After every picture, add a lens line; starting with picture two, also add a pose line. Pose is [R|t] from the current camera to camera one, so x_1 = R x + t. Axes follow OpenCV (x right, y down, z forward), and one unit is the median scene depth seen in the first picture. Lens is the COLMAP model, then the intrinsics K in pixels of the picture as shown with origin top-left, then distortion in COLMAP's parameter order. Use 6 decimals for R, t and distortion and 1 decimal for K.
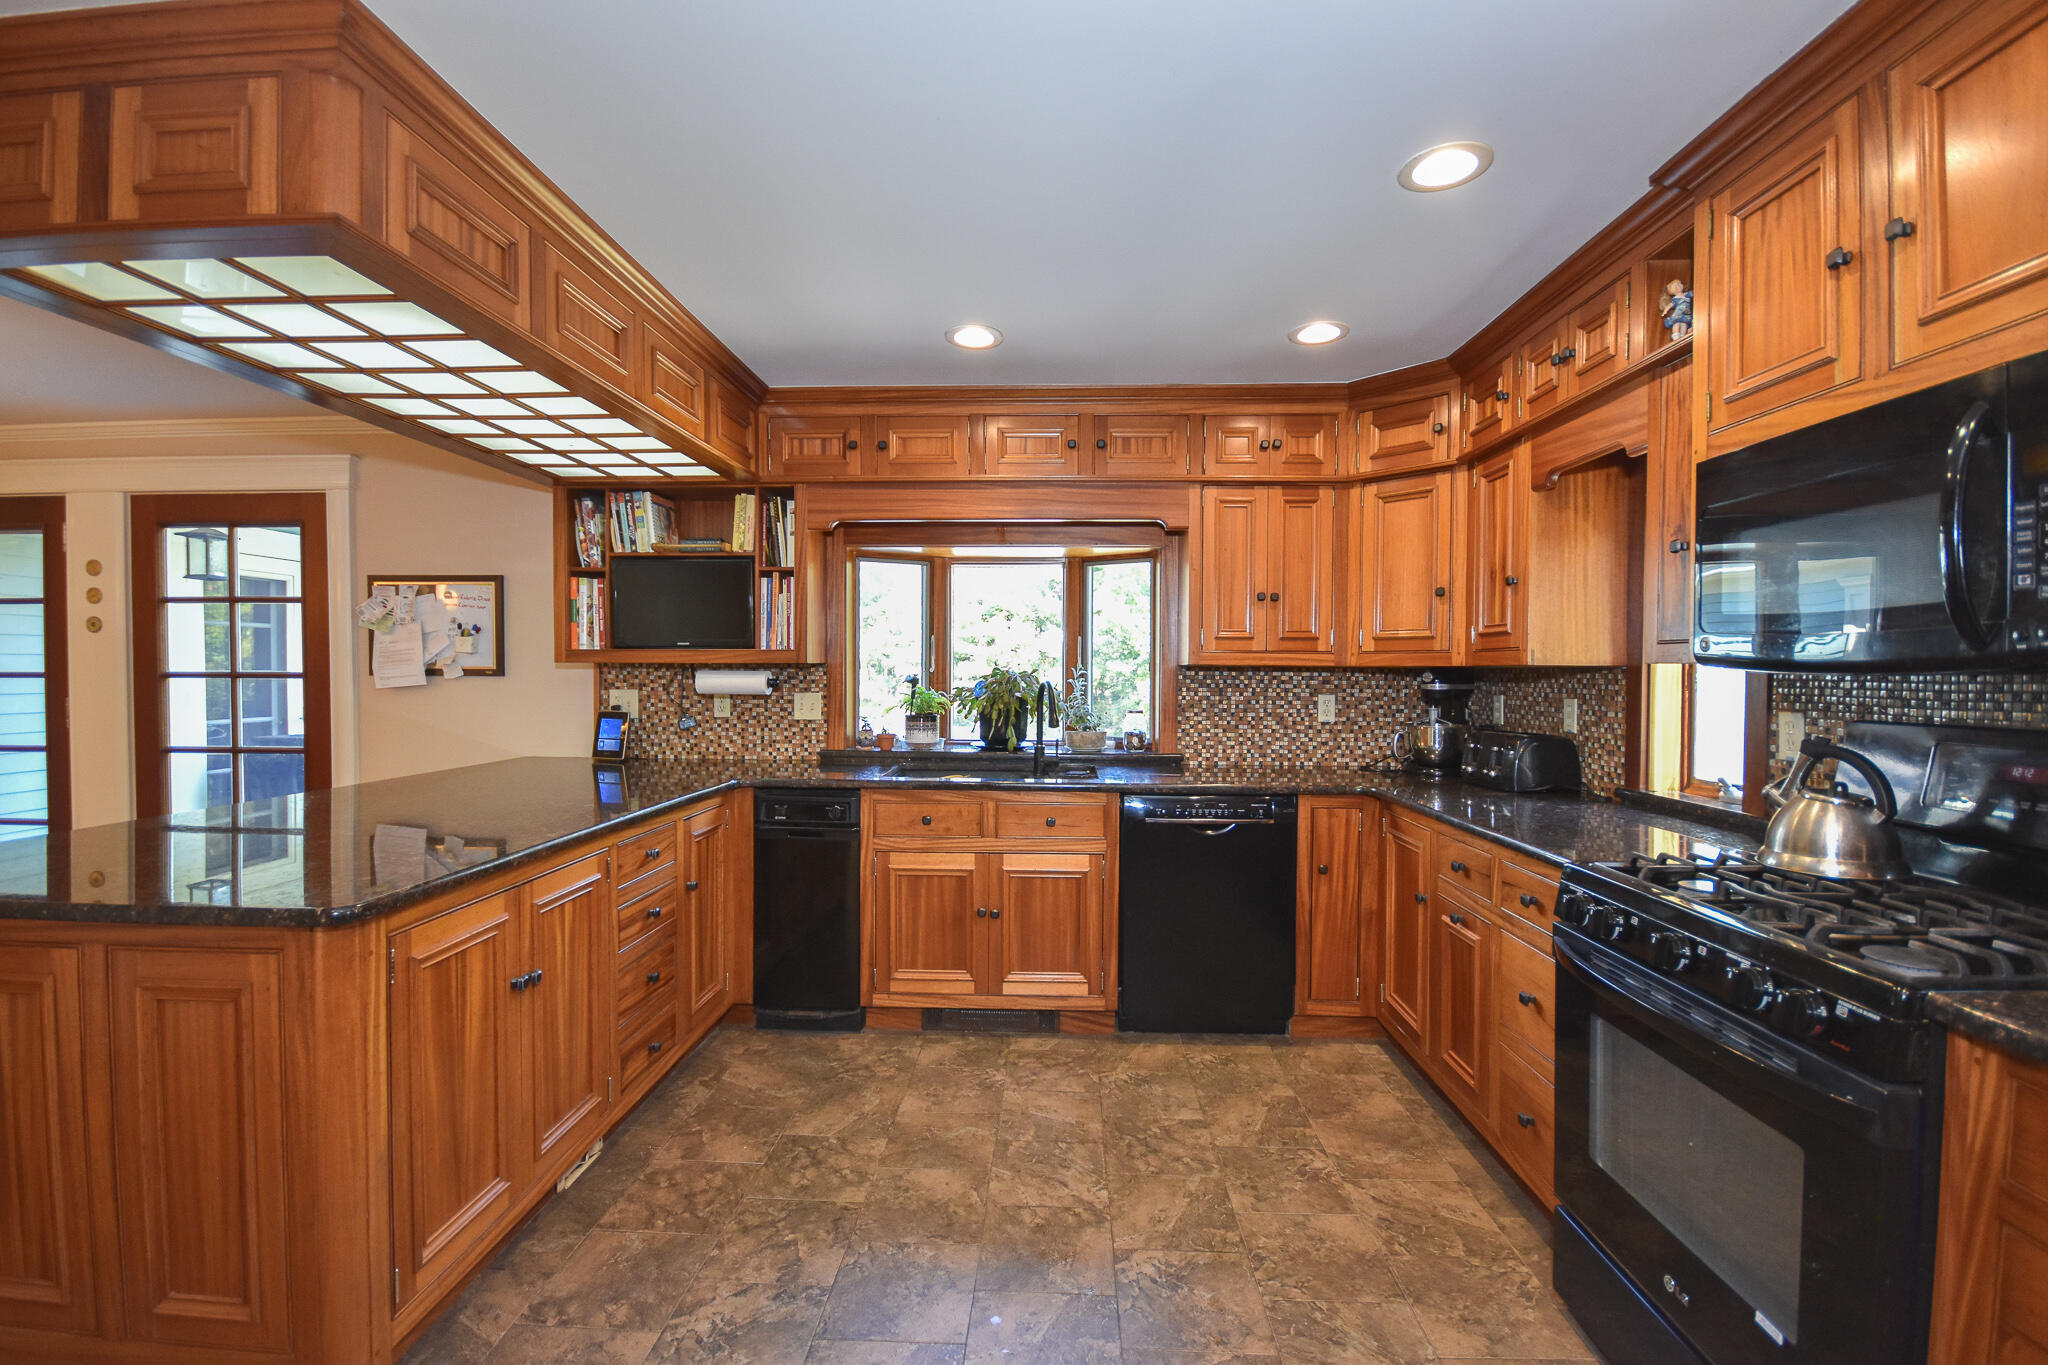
lens RADIAL K [[892.8, 0, 1024.0], [0, 892.8, 682.5], [0, 0, 1]] dist [-0.003196, -0.000349]
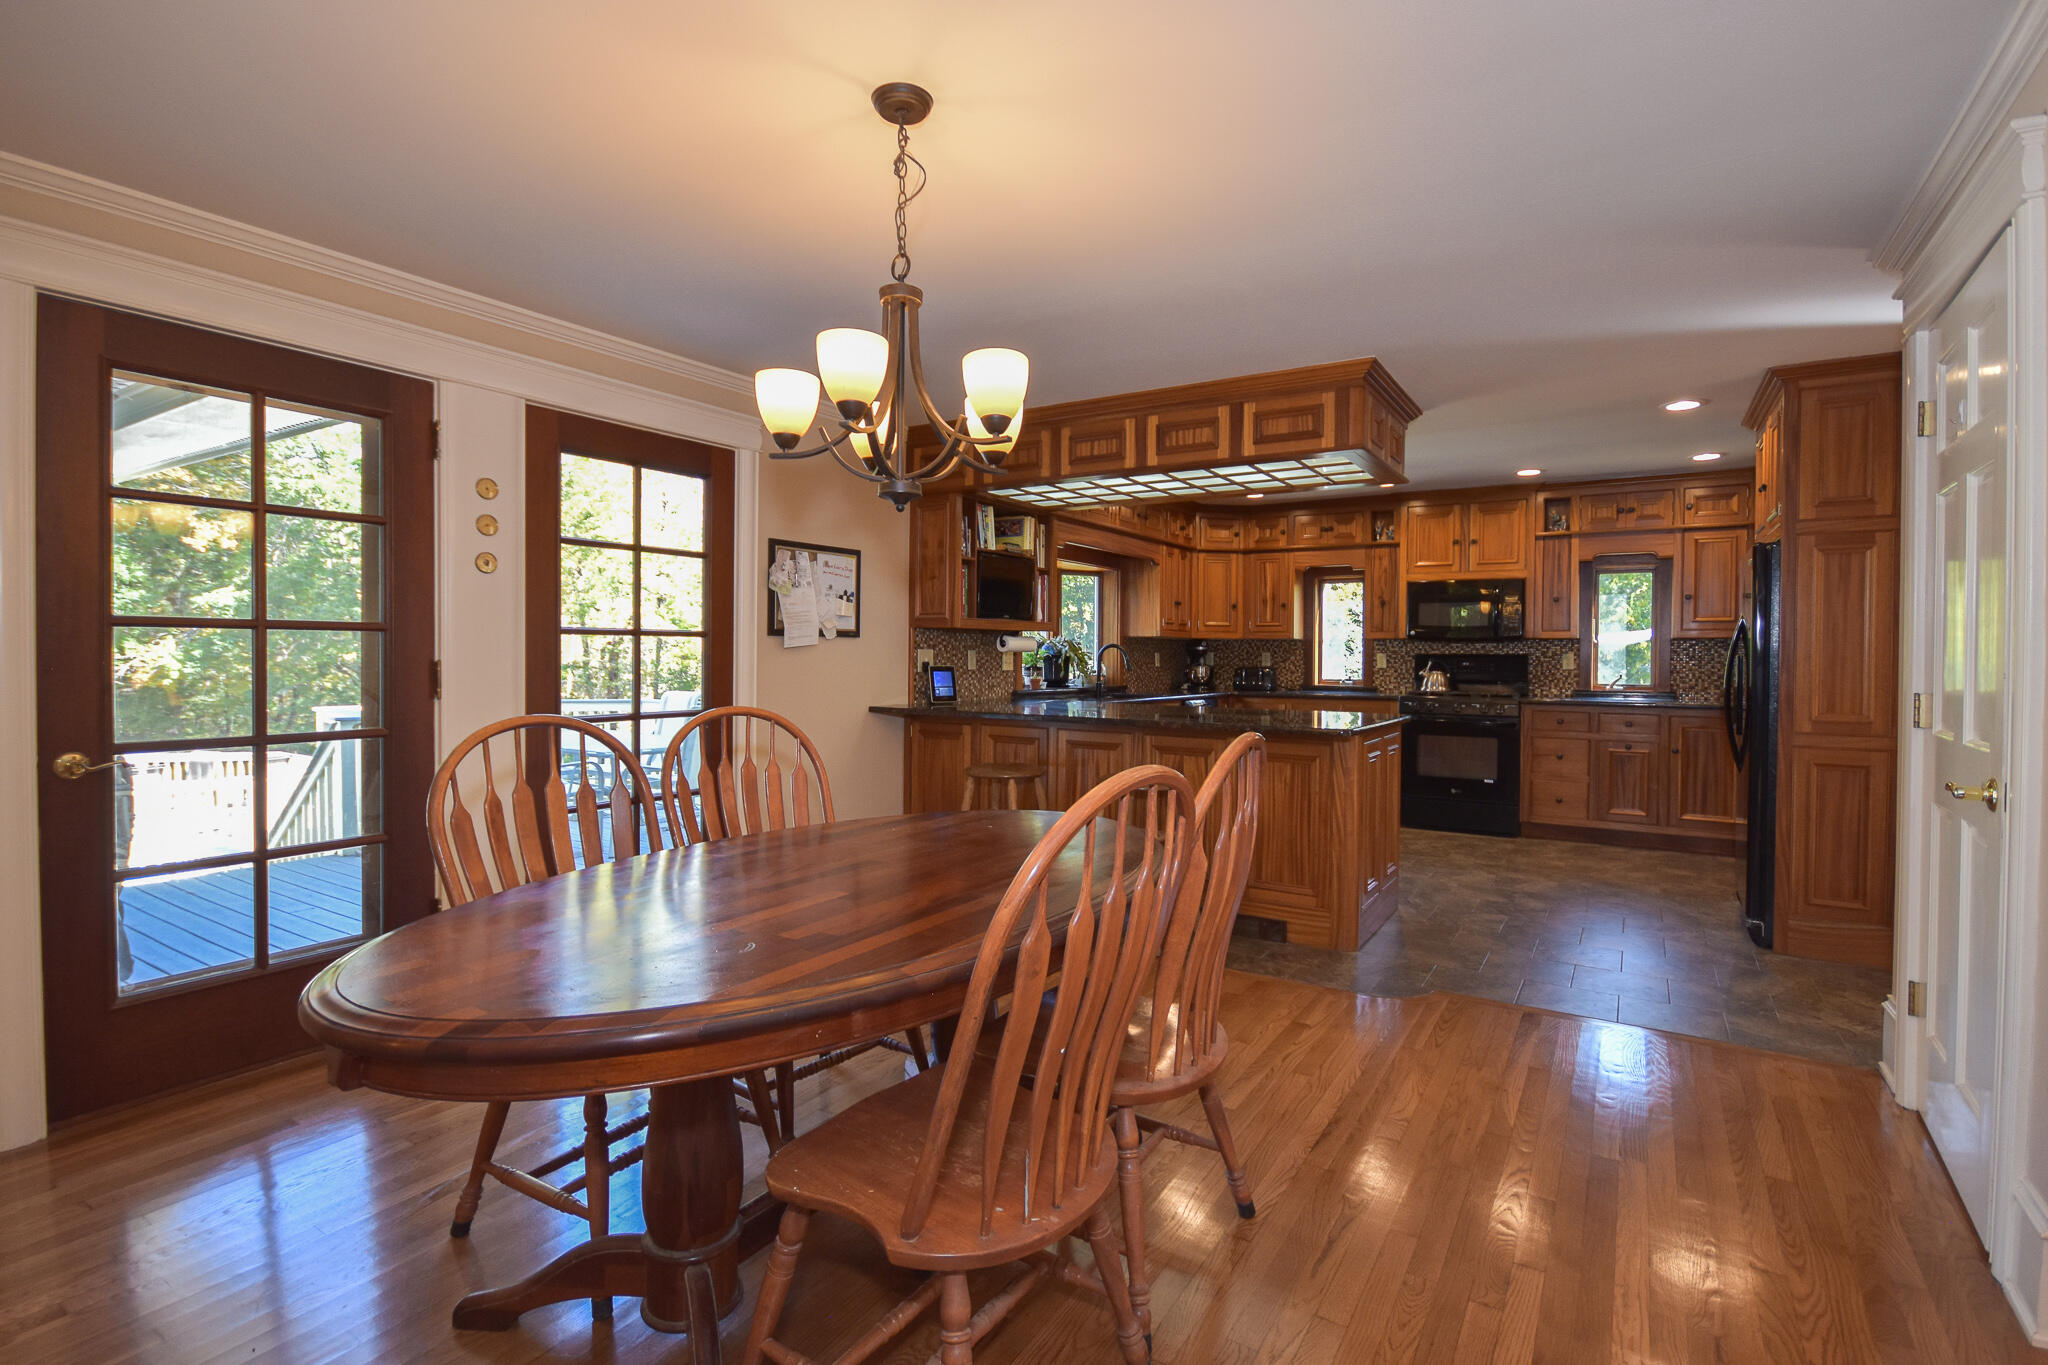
lens RADIAL K [[972.0, 0, 1024.0], [0, 972.0, 682.5], [0, 0, 1]] dist [0.000712, -0.000023]
pose [[0.500590, -0.025370, 0.865312, -1.578629], [0.007214, 0.999658, 0.025136, 0.021724], [-0.865654, -0.006341, 0.500602, 0.177115]]
